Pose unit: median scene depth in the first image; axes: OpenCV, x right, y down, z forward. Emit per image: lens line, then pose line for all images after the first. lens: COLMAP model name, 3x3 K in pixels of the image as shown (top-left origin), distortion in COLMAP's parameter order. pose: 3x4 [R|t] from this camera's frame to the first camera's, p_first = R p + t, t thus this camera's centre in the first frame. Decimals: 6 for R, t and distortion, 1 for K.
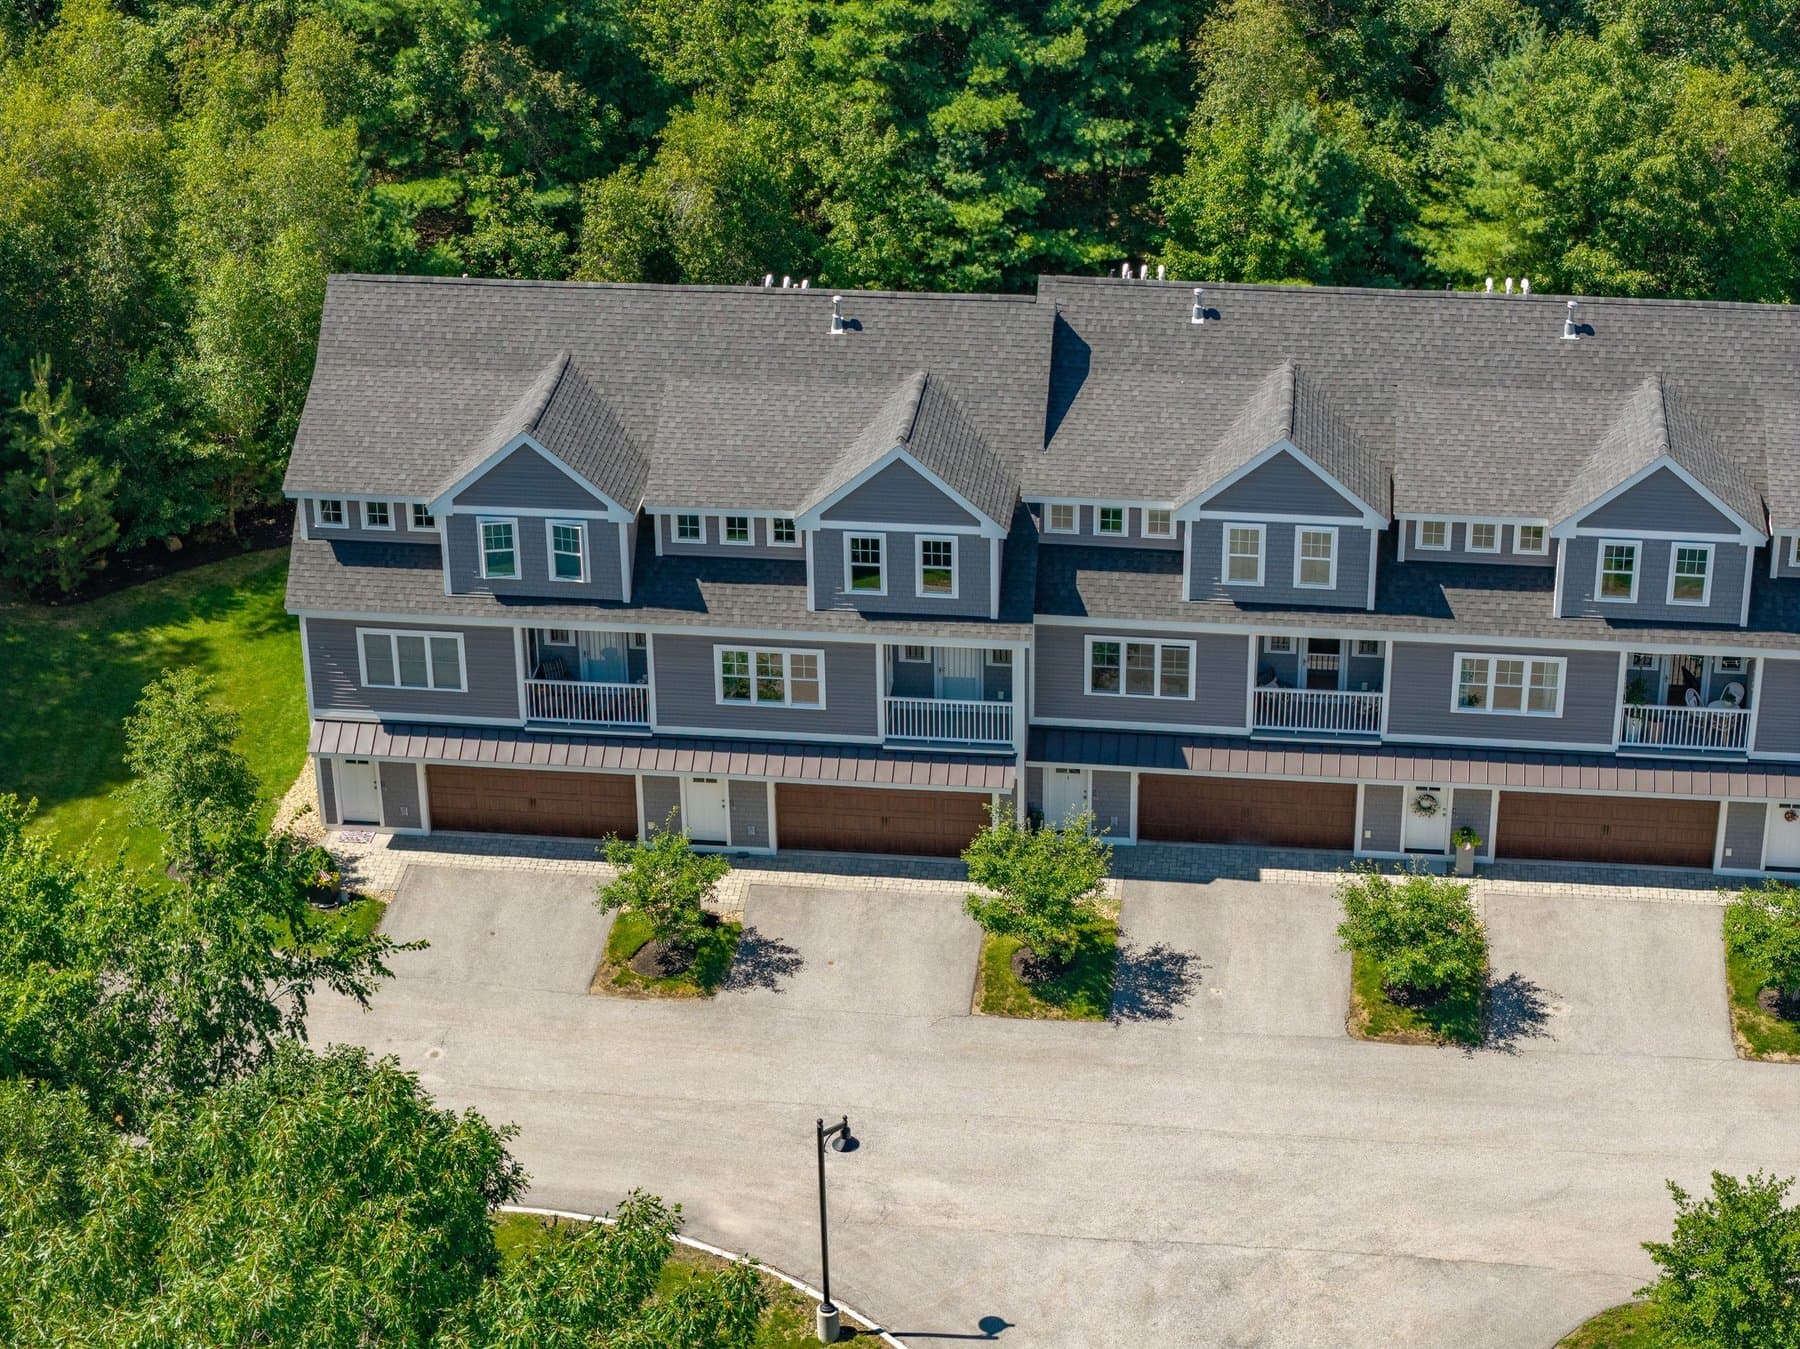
lens RADIAL K [[3638.9, 0, 904.2], [0, 3638.9, 666.1], [0, 0, 1]] dist [-0.210518, 0.000000]
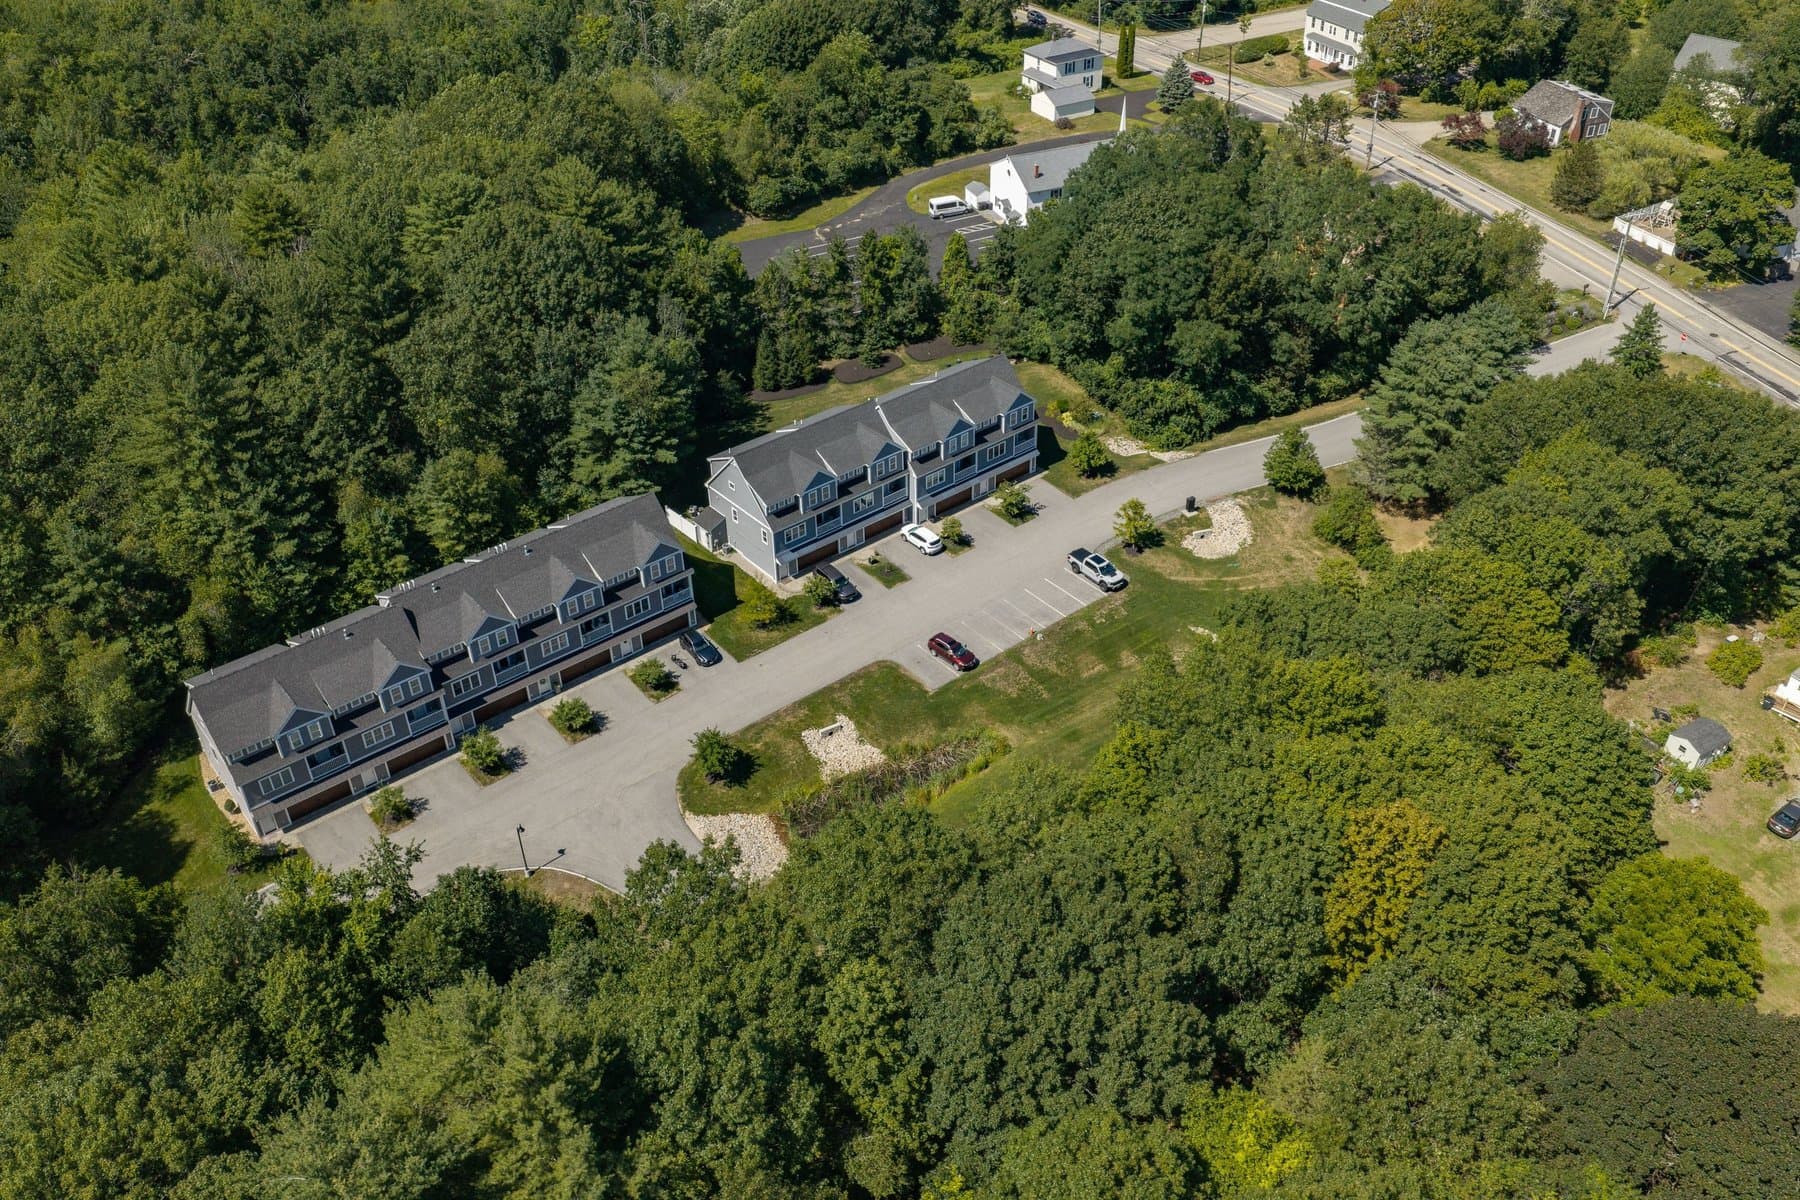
lens RADIAL K [[1501.6, 0, 901.7], [0, 1501.6, 601.6], [0, 0, 1]] dist [0.038784, -0.000931]
pose [[0.690937, -0.425193, 0.584651, -0.485542], [0.352214, 0.904256, 0.241385, -0.287581], [-0.631309, 0.039140, 0.774543, -0.465515]]
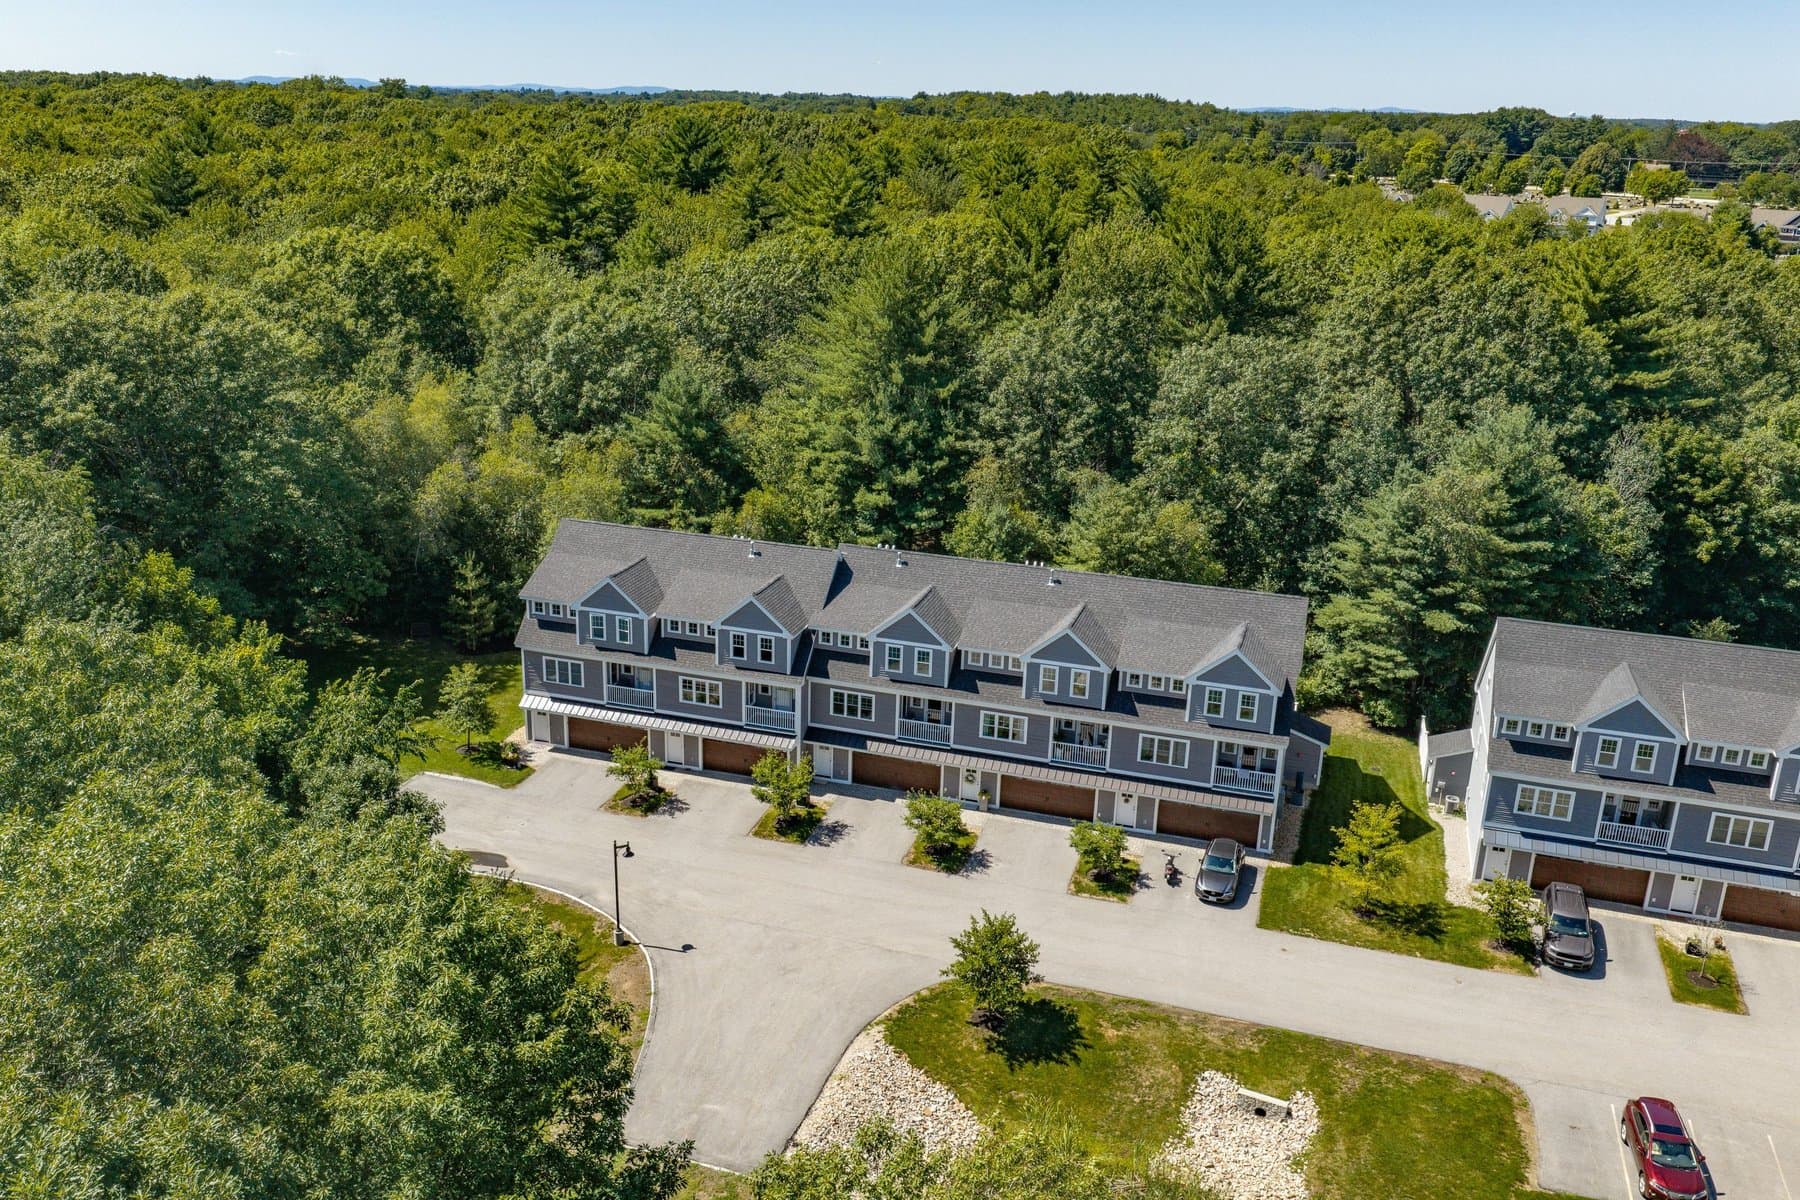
lens RADIAL K [[1501.6, 0, 894.6], [0, 1501.6, 602.9], [0, 0, 1]] dist [0.038784, -0.000931]
pose [[0.982739, 0.095704, -0.158318, 0.239167], [-0.120940, 0.979951, -0.158336, 0.086575], [0.139990, 0.174750, 0.974610, 0.038677]]
